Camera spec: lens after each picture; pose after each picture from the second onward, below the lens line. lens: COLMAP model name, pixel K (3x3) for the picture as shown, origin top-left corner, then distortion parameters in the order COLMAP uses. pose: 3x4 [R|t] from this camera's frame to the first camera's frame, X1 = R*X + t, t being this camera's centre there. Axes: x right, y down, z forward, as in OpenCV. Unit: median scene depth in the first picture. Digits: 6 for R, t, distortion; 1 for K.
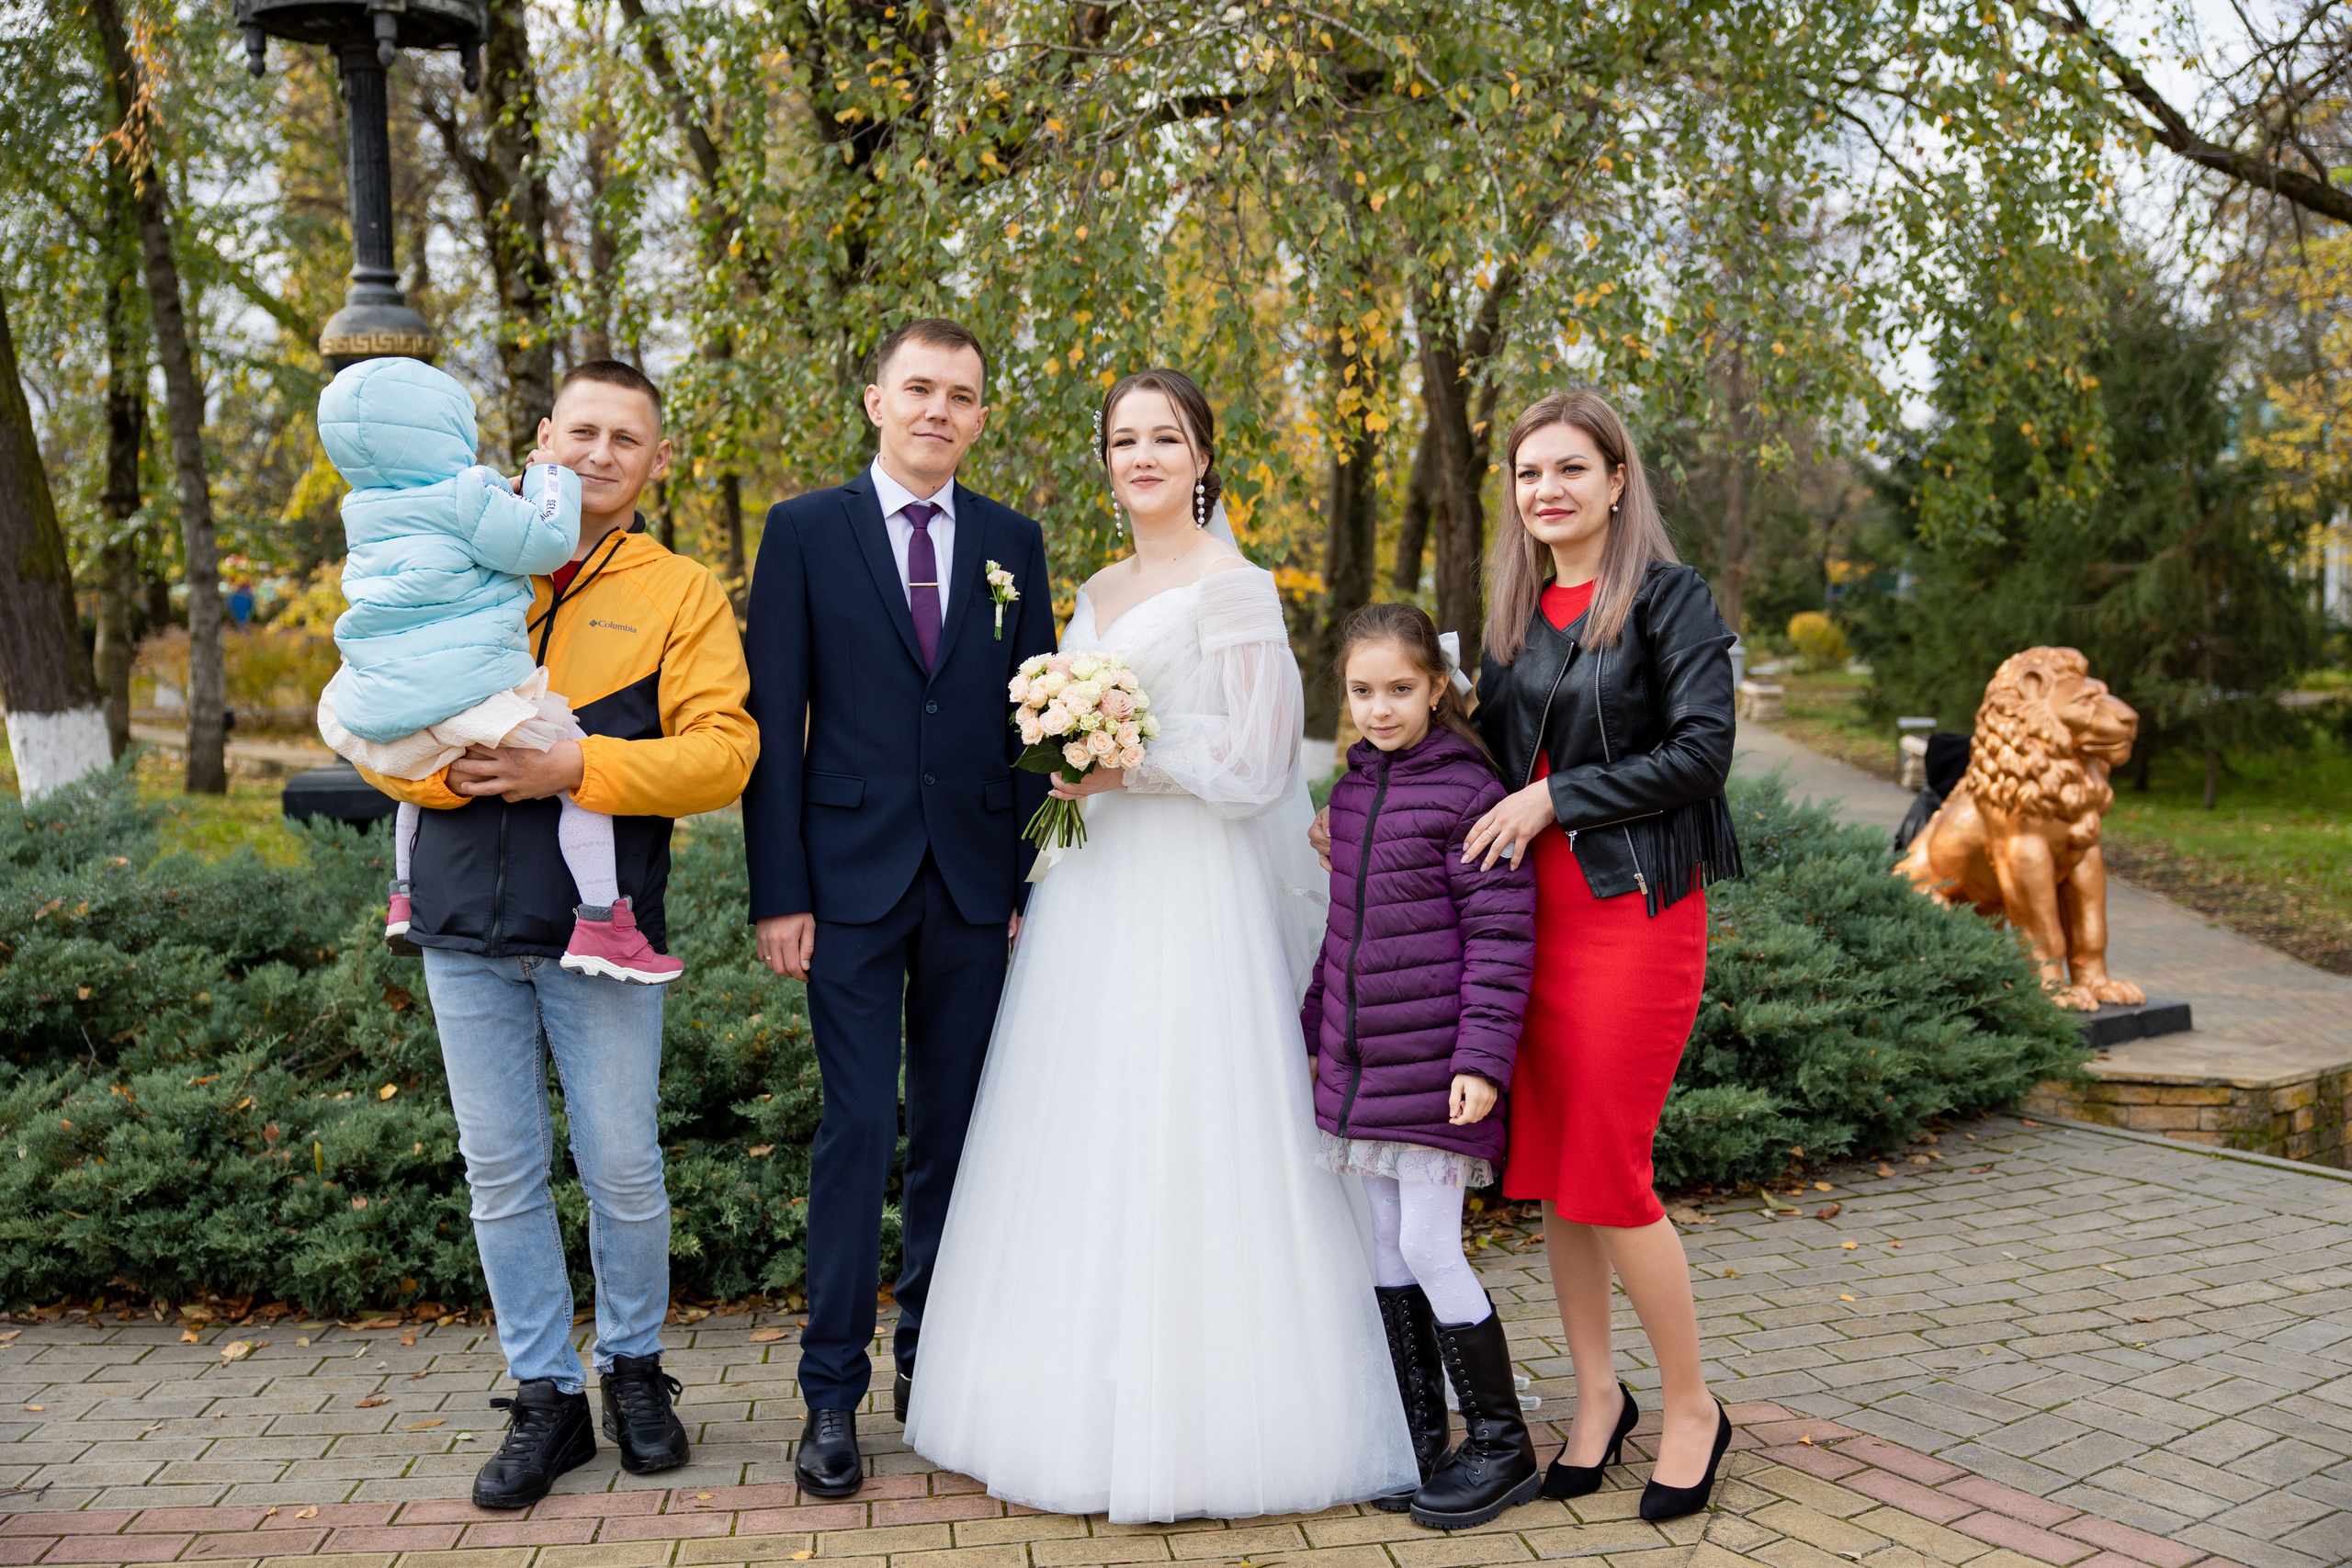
lens RADIAL K [[2531.6, 0, 1176.0], [0, 2531.6, 784.0], [0, 0, 1]] dist [0.010503, 0.027219]
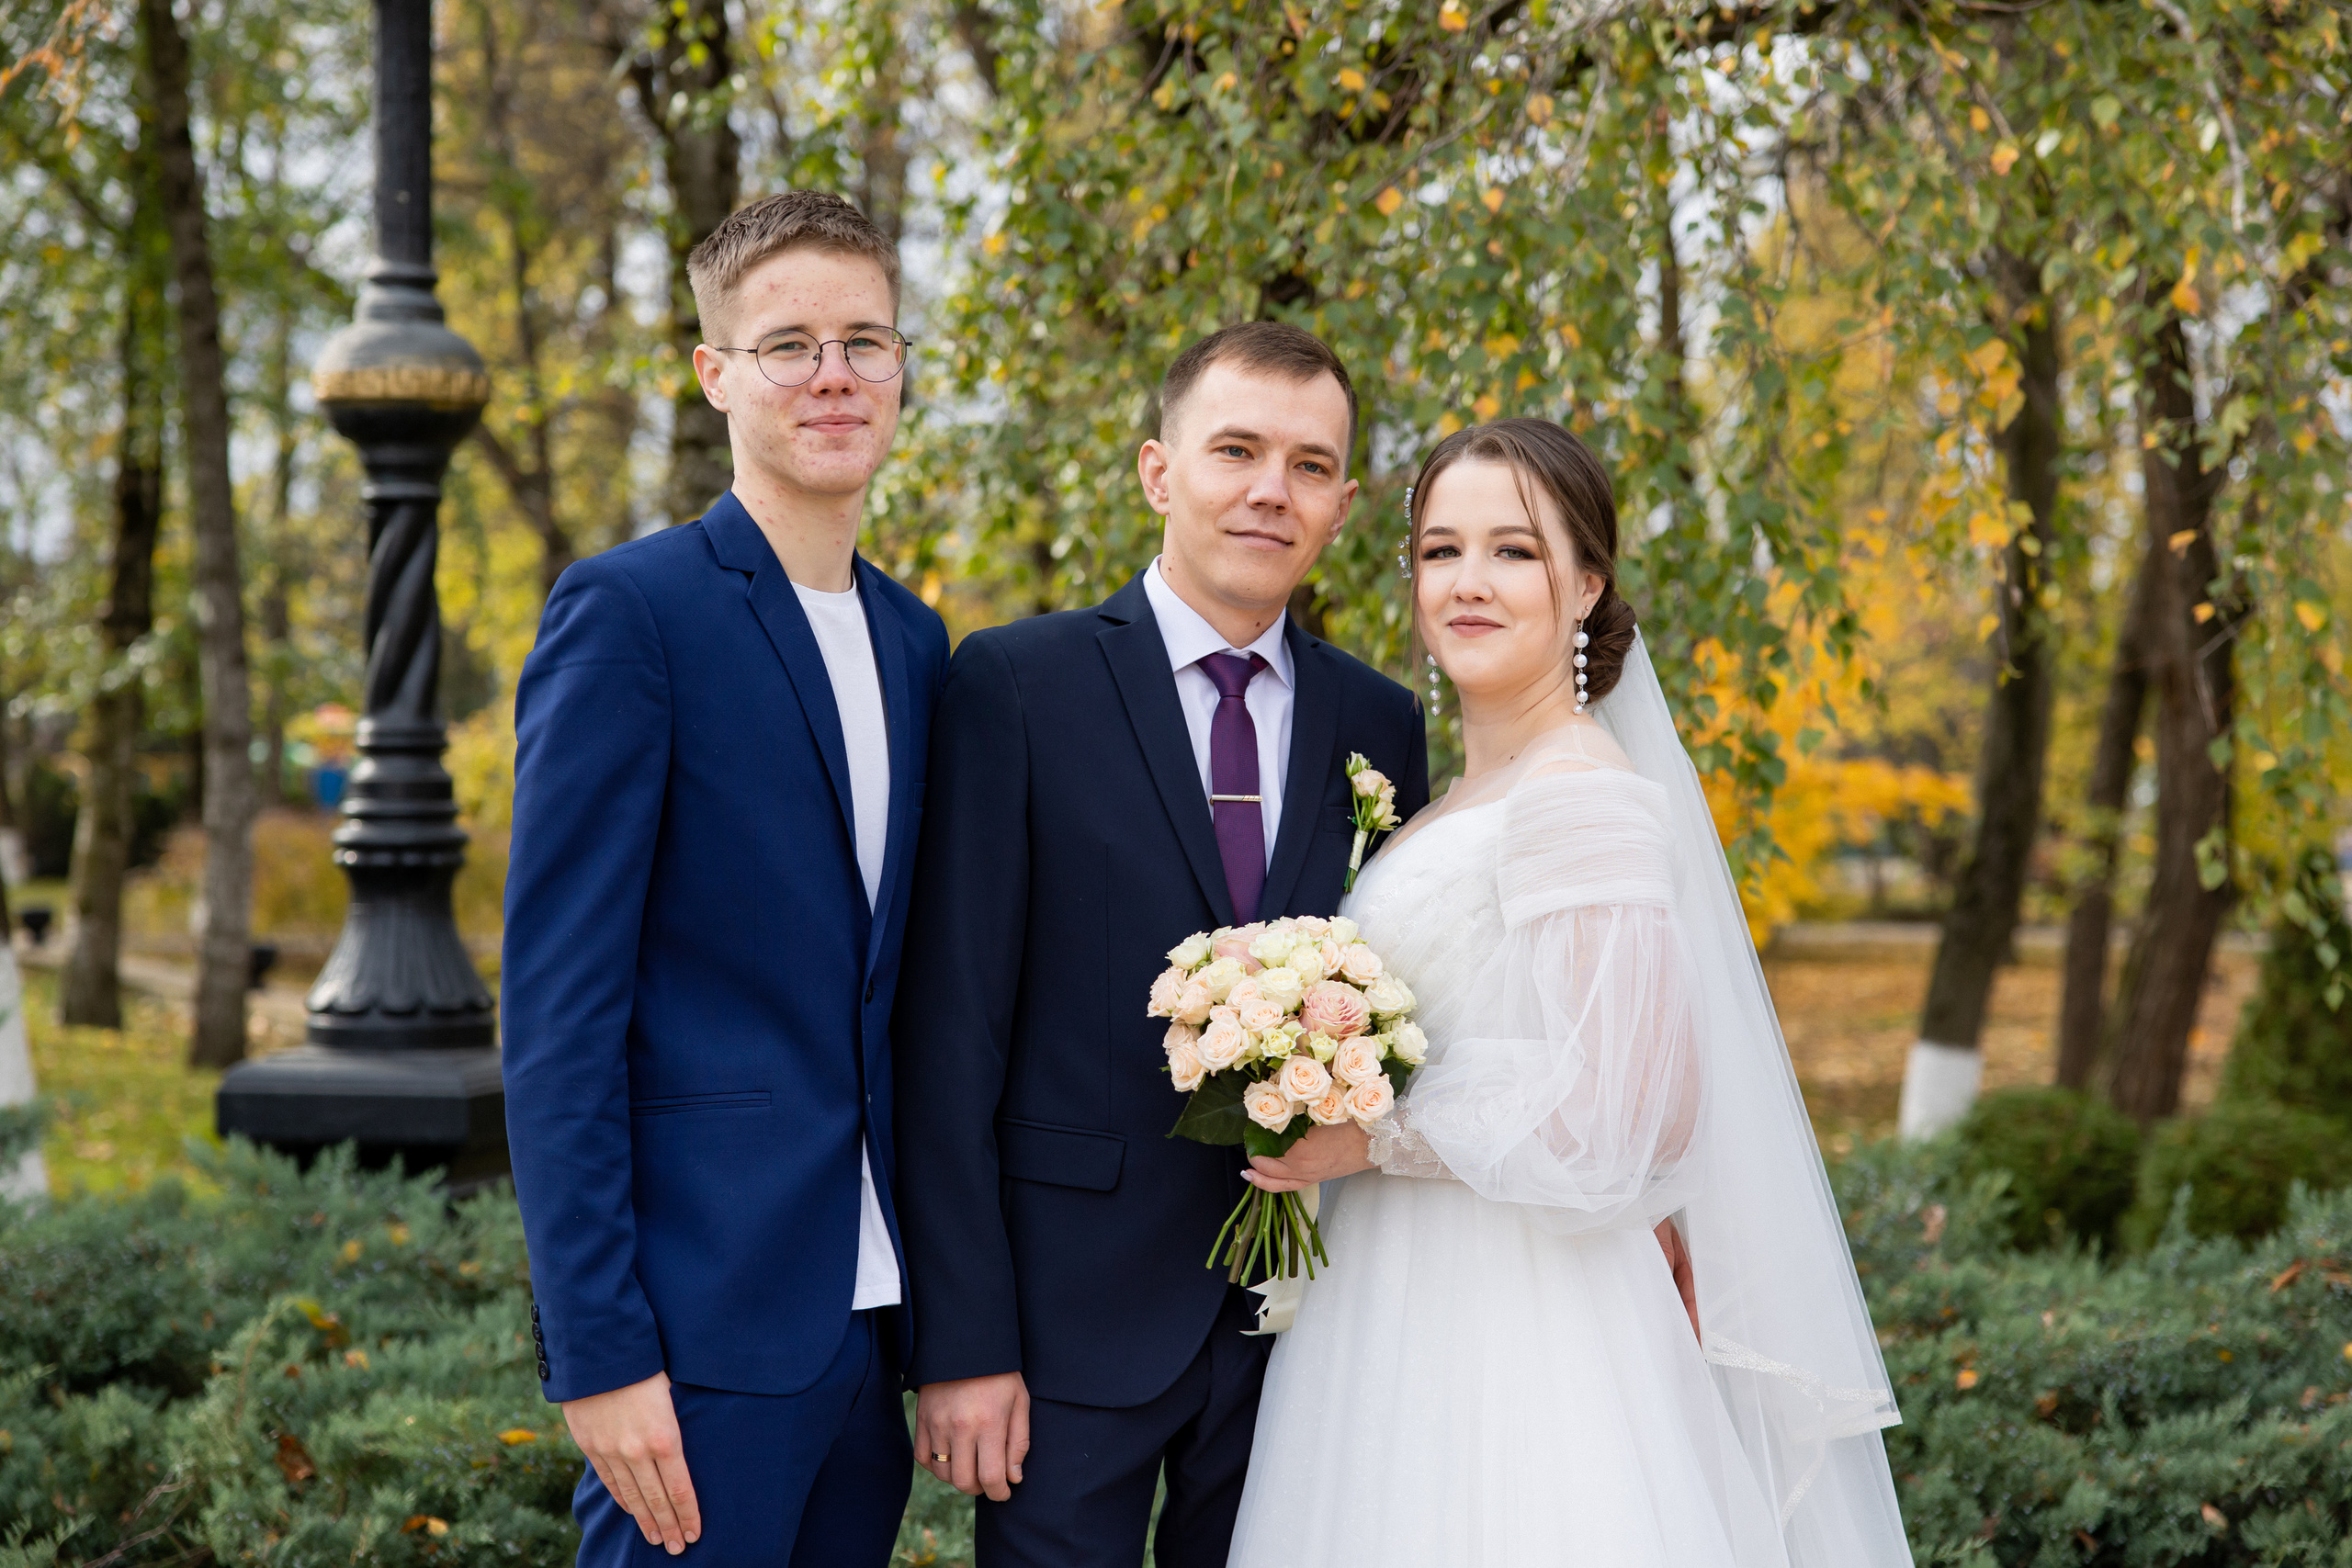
lens RADIAL K [[3927.9, 0, 1176.0], [0, 3927.9, 784.0], [0, 0, 1]] dist [-0.002162, 0.164292]
pose [[0.988928, 0.024887, -0.146291, 0.031561], [-0.036080, 0.996579, -0.074360, -0.013327], [0.143940, 0.078815, 0.986443, 0.112626]]
